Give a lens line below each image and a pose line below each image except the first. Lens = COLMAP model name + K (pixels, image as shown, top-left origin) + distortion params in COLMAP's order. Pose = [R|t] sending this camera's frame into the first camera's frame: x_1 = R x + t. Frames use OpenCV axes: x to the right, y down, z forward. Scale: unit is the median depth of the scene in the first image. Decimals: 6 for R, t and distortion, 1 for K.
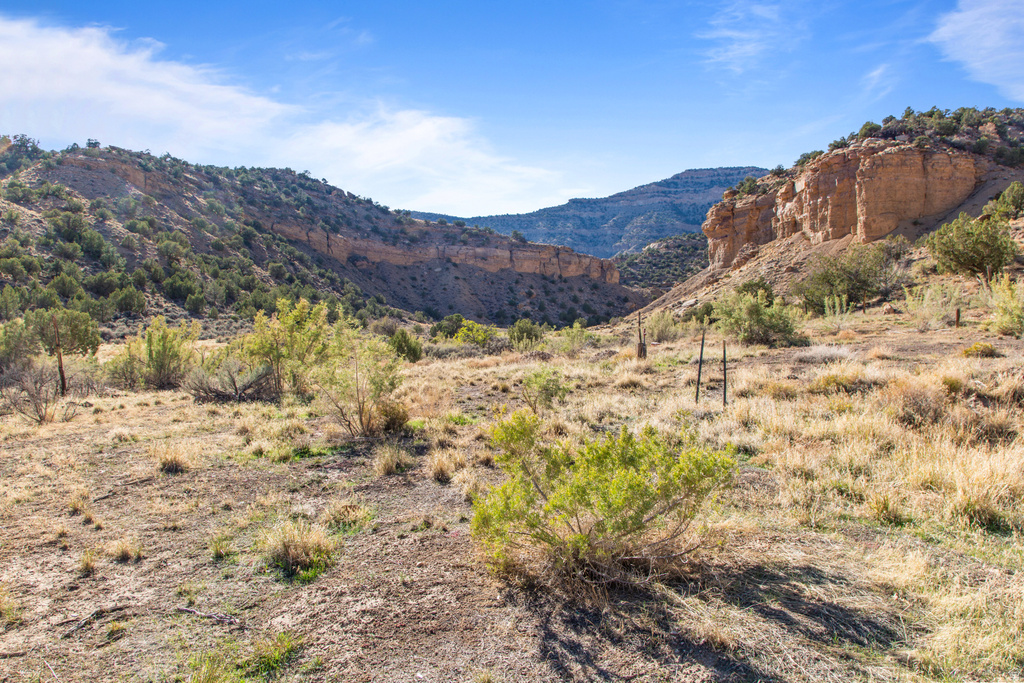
lens RADIAL K [[682.6, 0, 514.0], [0, 682.6, 319.8], [0, 0, 1]] dist [0.117986, -0.141583]
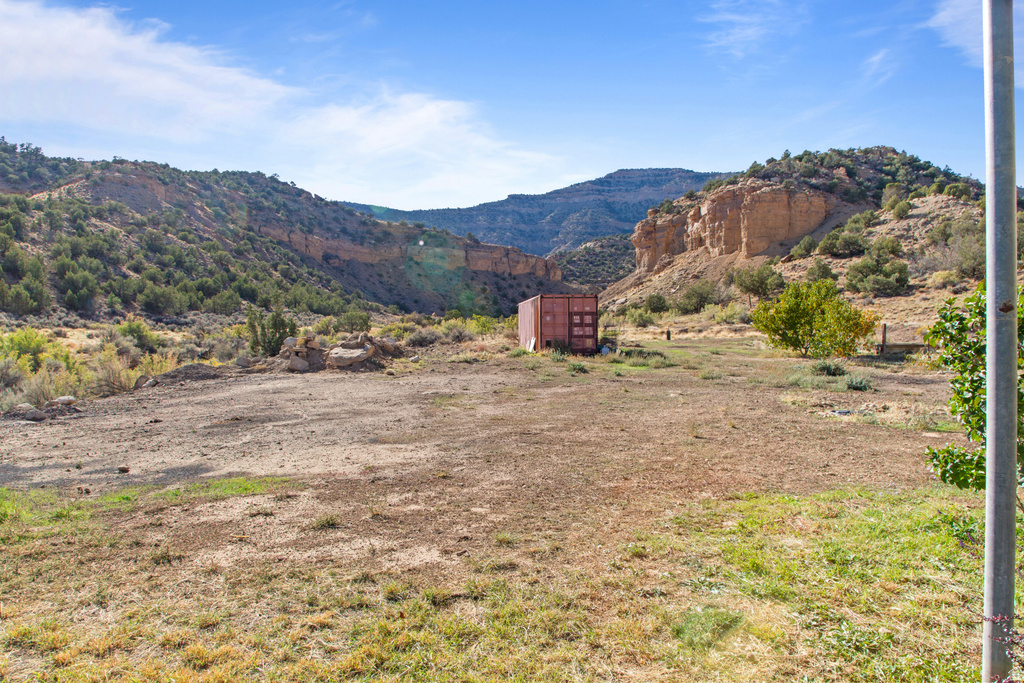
lens RADIAL K [[682.6, 0, 513.0], [0, 682.6, 306.1], [0, 0, 1]] dist [0.117986, -0.141583]
pose [[0.995771, 0.005960, 0.091678, -0.036631], [-0.005243, 0.999954, -0.008063, -0.002096], [-0.091722, 0.007548, 0.995756, -0.151669]]
